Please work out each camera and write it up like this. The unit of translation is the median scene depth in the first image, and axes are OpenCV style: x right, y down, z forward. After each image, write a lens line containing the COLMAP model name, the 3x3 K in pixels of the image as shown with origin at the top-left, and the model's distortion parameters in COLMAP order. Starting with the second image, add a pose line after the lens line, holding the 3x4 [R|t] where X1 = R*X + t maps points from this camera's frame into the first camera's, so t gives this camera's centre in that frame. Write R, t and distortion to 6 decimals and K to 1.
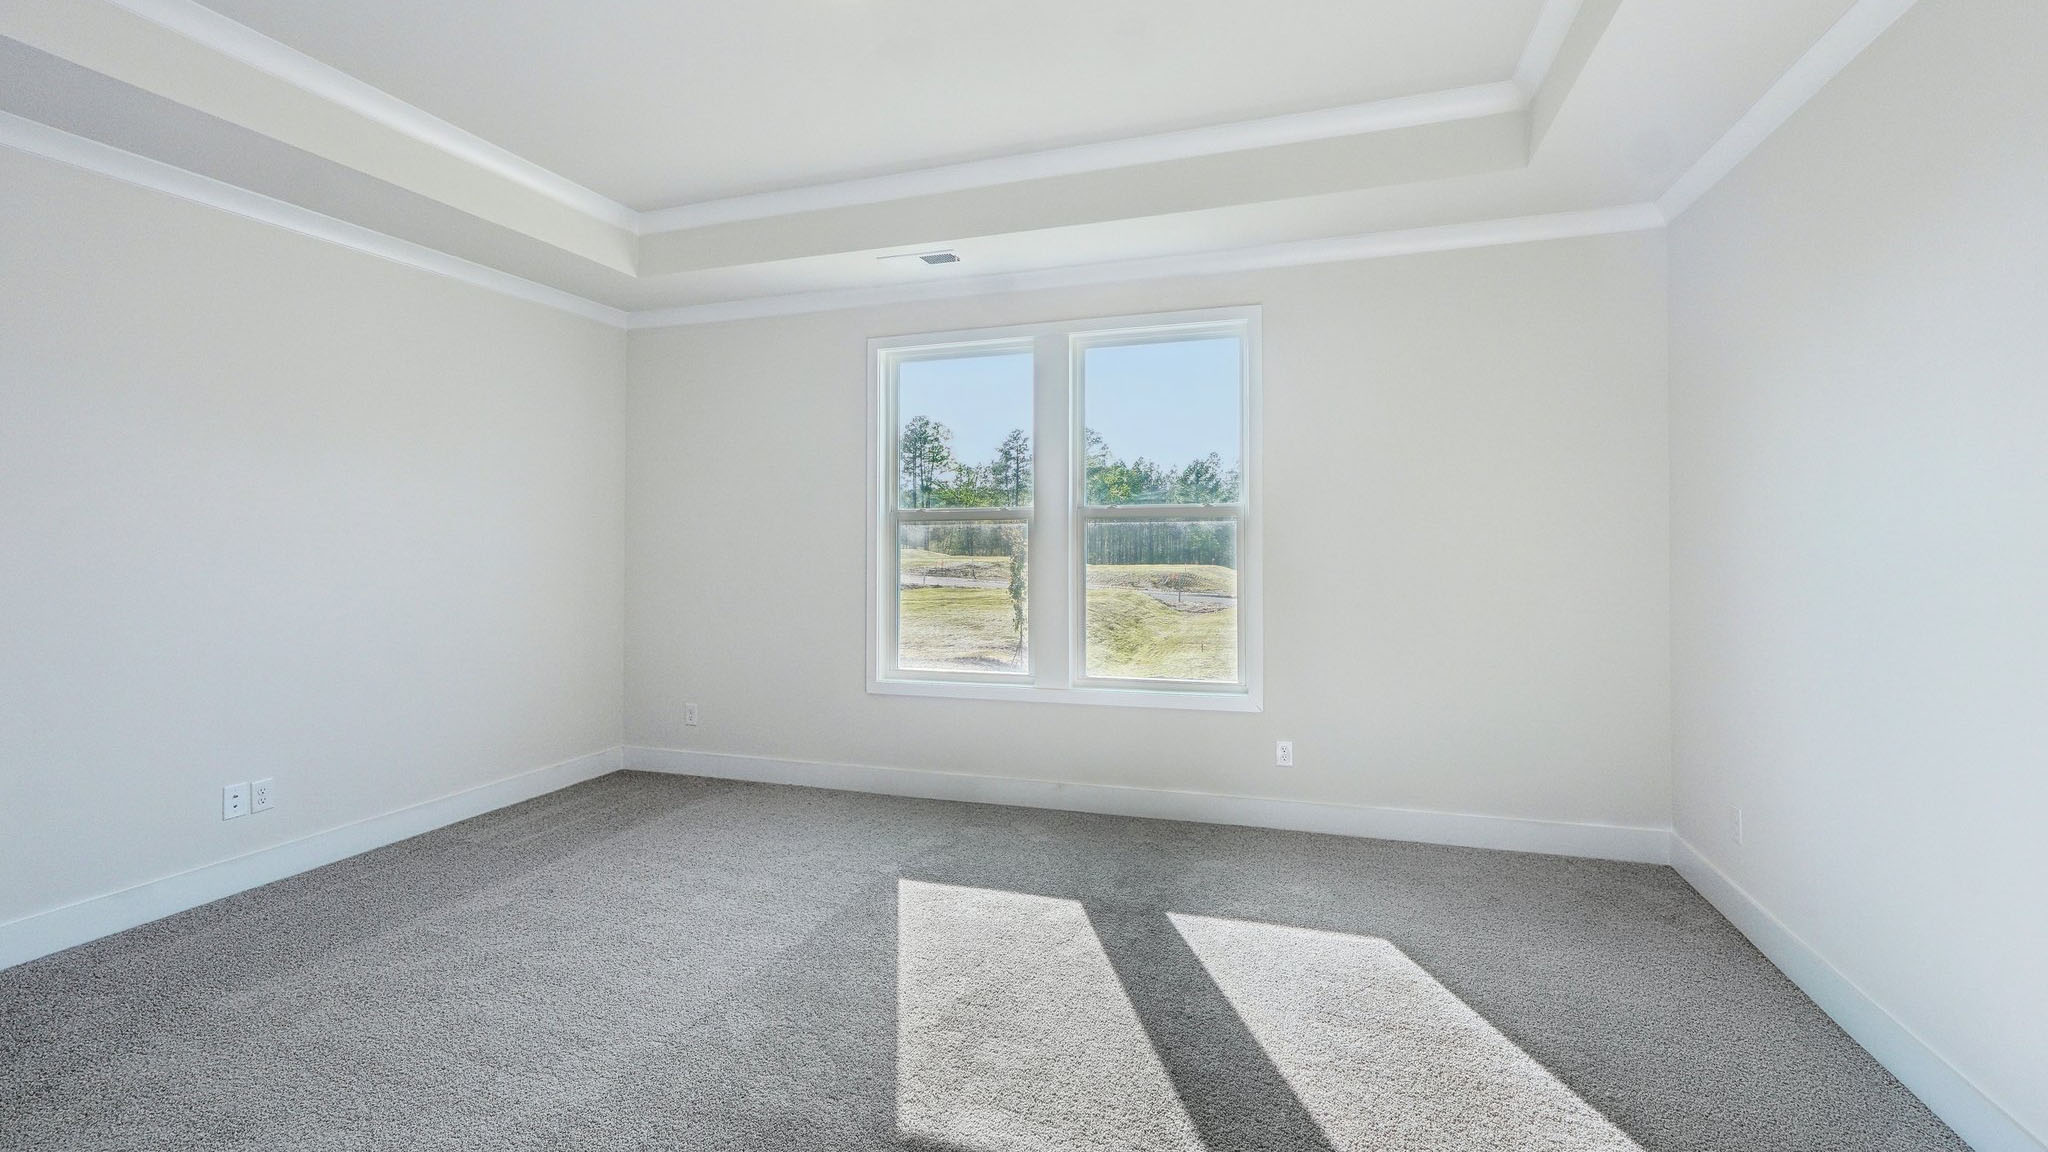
lens RADIAL K [[888.3, 0, 1034.0], [0, 888.3, 589.3], [0, 0, 1]] dist [-0.004736, -0.000123]
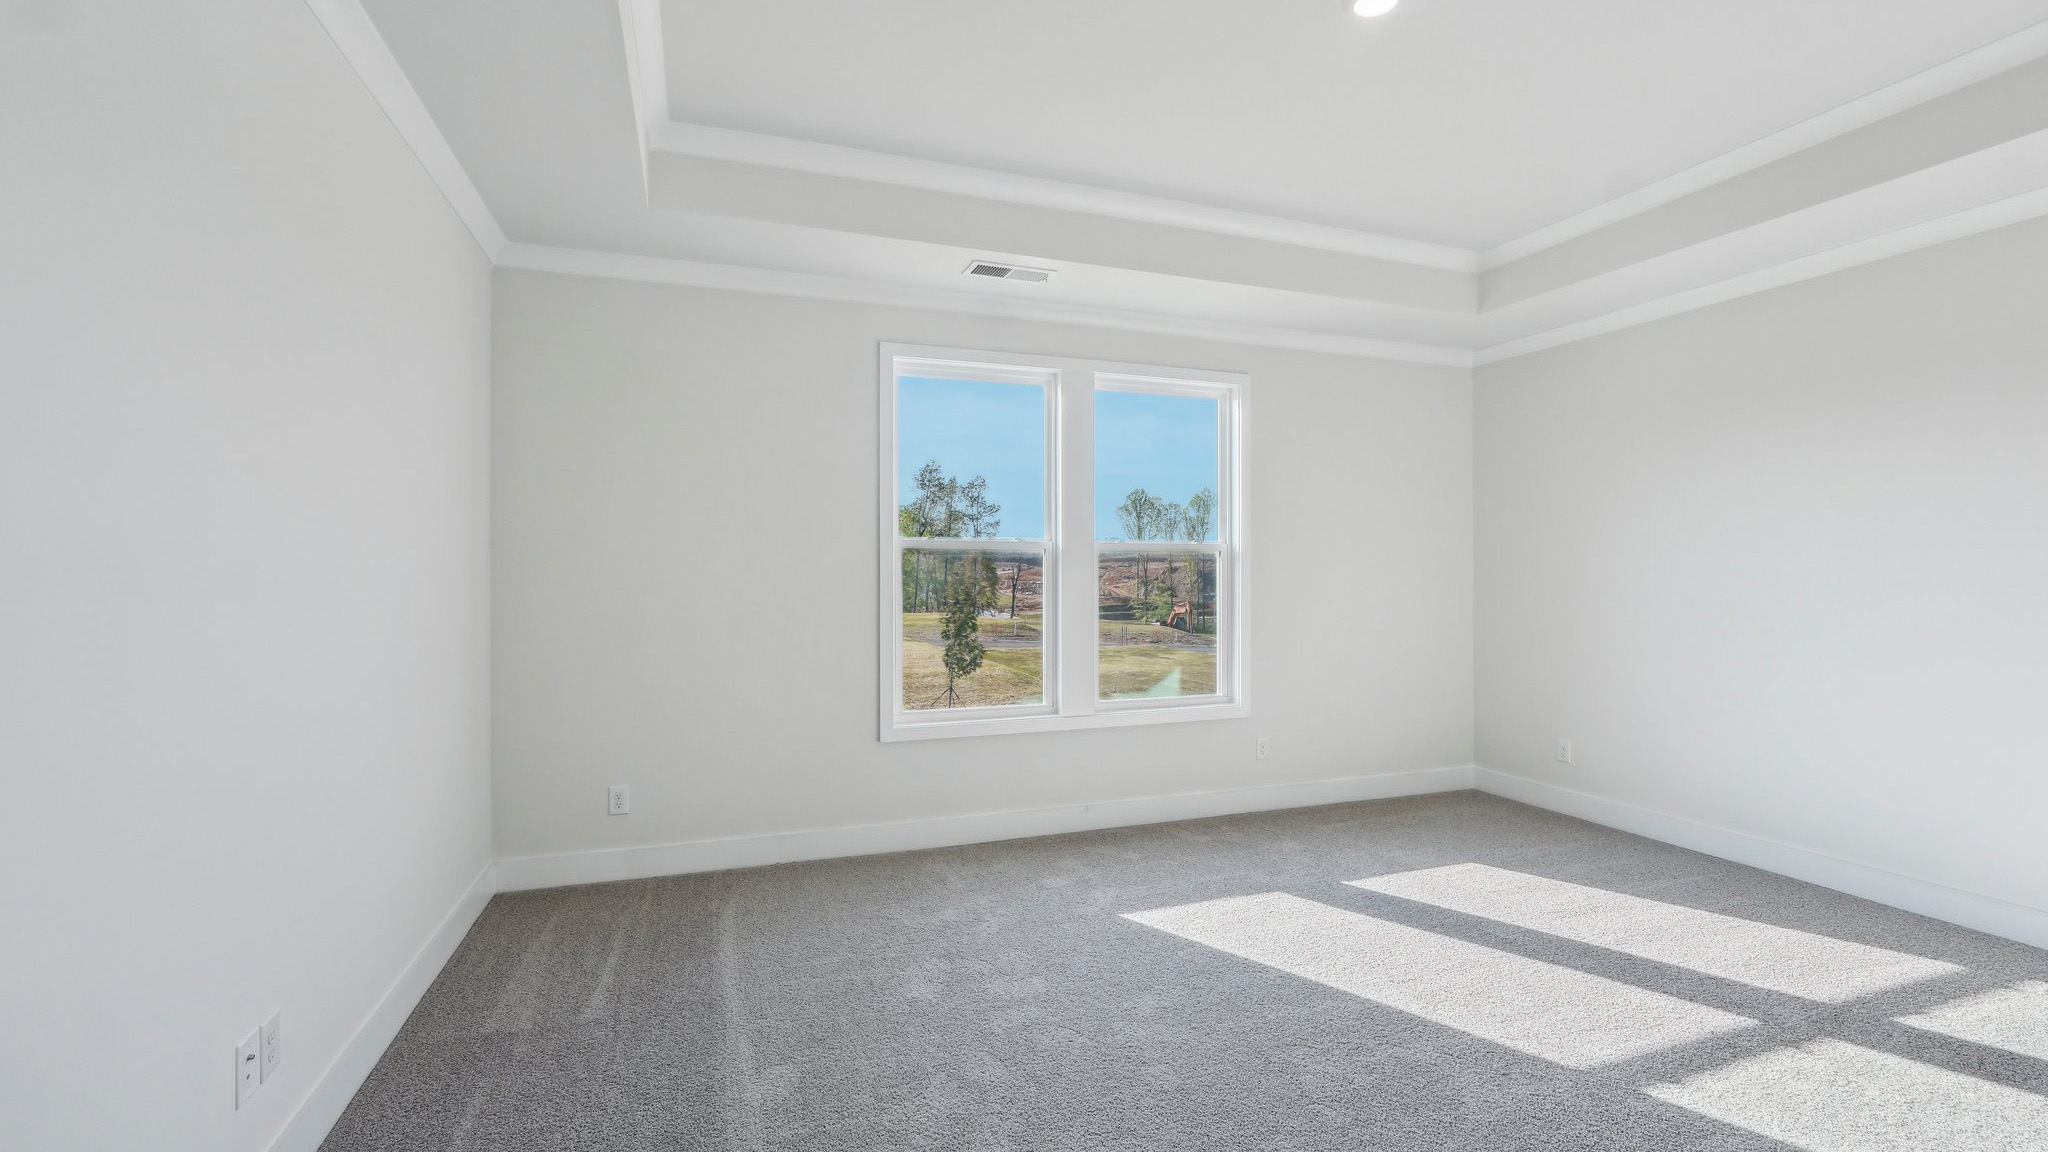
lens RADIAL K [[888.3, 0, 1034.0], [0, 888.3, 589.3], [0, 0, 1]] dist [-0.004736, -0.000123]
pose [[0.786411, -0.007685, 0.617656, -0.700255], [0.031559, 0.999117, -0.027751, -0.003515], [-0.616897, 0.041316, 0.785959, 0.242904]]
